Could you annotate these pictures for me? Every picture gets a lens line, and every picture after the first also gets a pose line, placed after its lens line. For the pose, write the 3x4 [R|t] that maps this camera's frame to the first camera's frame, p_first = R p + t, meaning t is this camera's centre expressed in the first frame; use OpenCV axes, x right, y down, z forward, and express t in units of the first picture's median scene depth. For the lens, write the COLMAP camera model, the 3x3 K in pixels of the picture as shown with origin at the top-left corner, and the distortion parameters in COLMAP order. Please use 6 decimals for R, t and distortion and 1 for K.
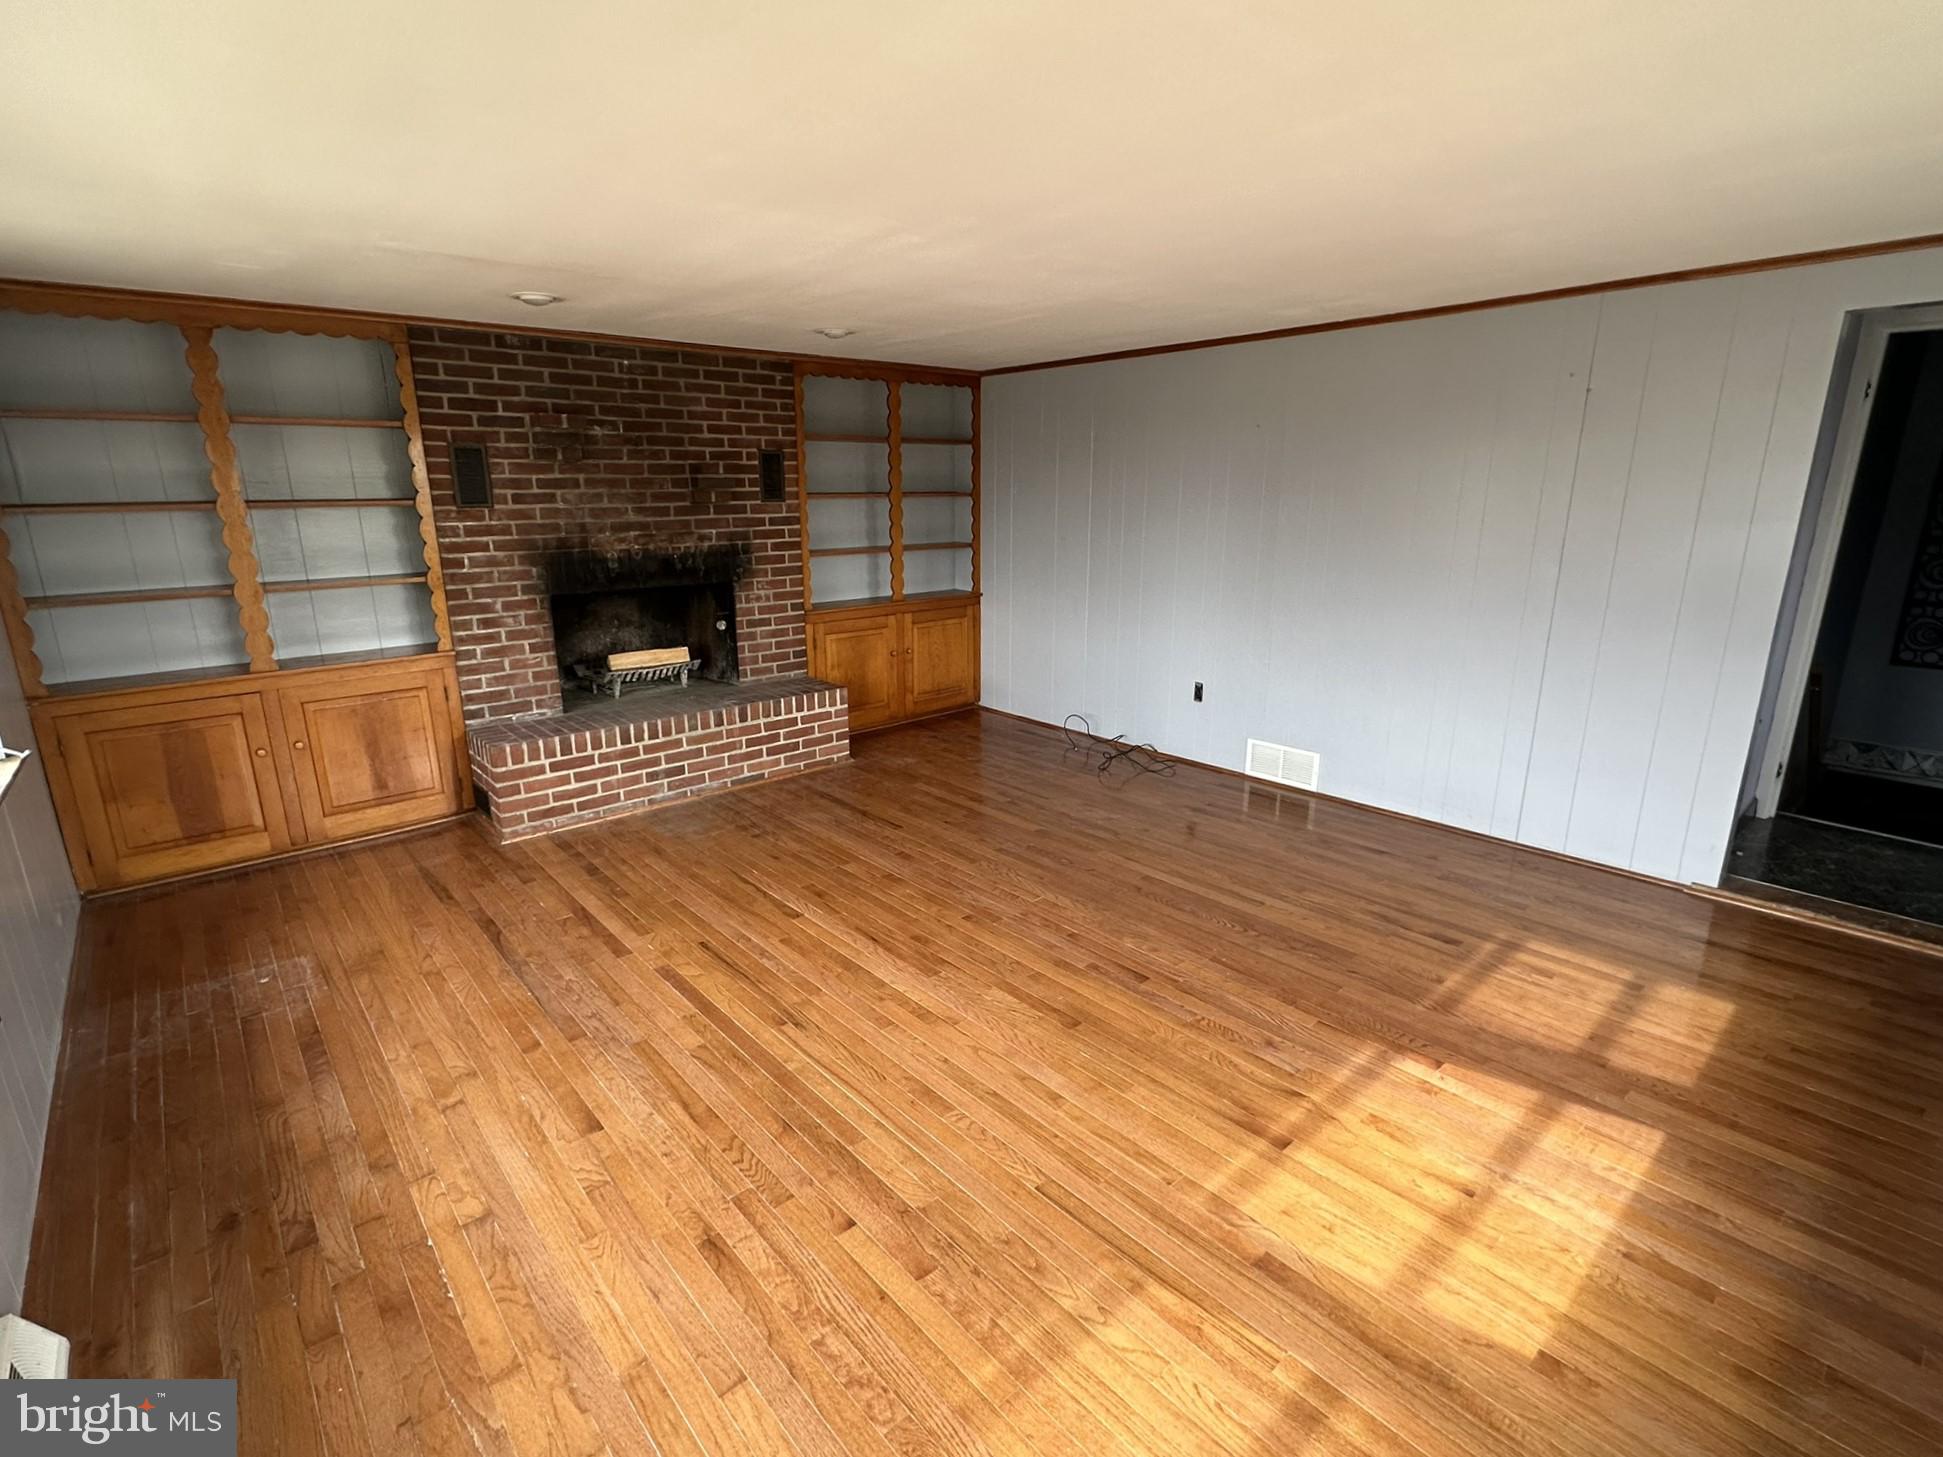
lens RADIAL K [[902.5, 0, 961.6], [0, 902.5, 729.2], [0, 0, 1]] dist [0.000402, -0.000156]
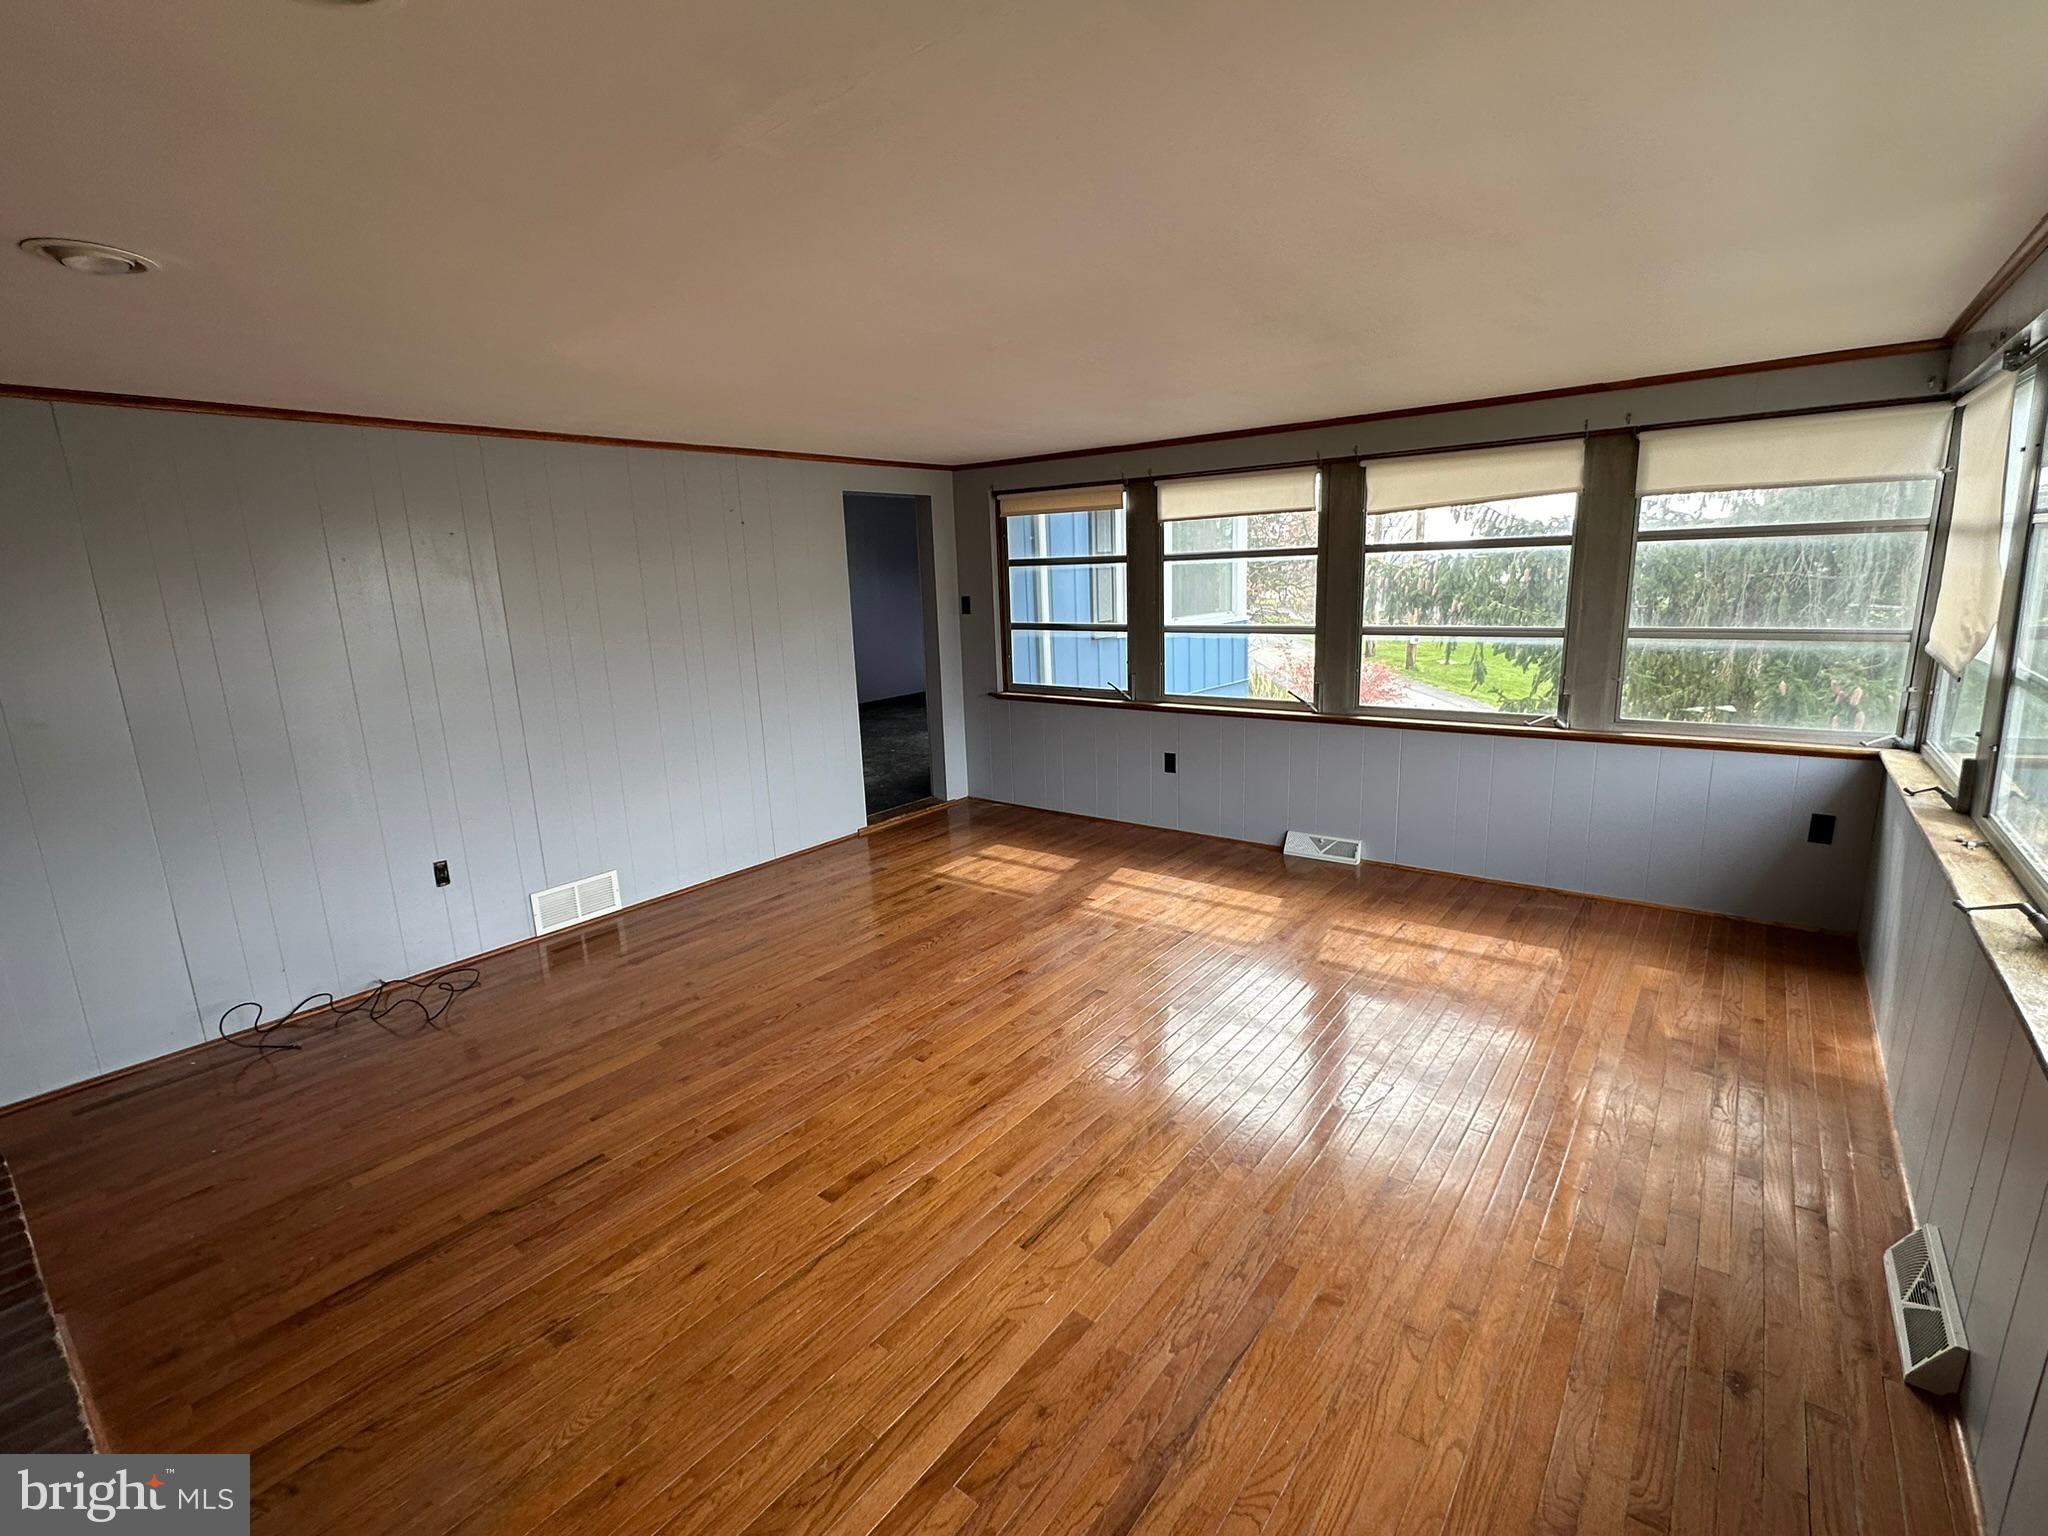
lens RADIAL K [[951.3, 0, 1014.2], [0, 951.3, 771.1], [0, 0, 1]] dist [0.000402, -0.000156]
pose [[-0.185393, -0.188705, 0.964375, -0.987157], [0.296850, 0.924784, 0.238025, -0.285794], [-0.936755, 0.330403, -0.115432, 1.062475]]
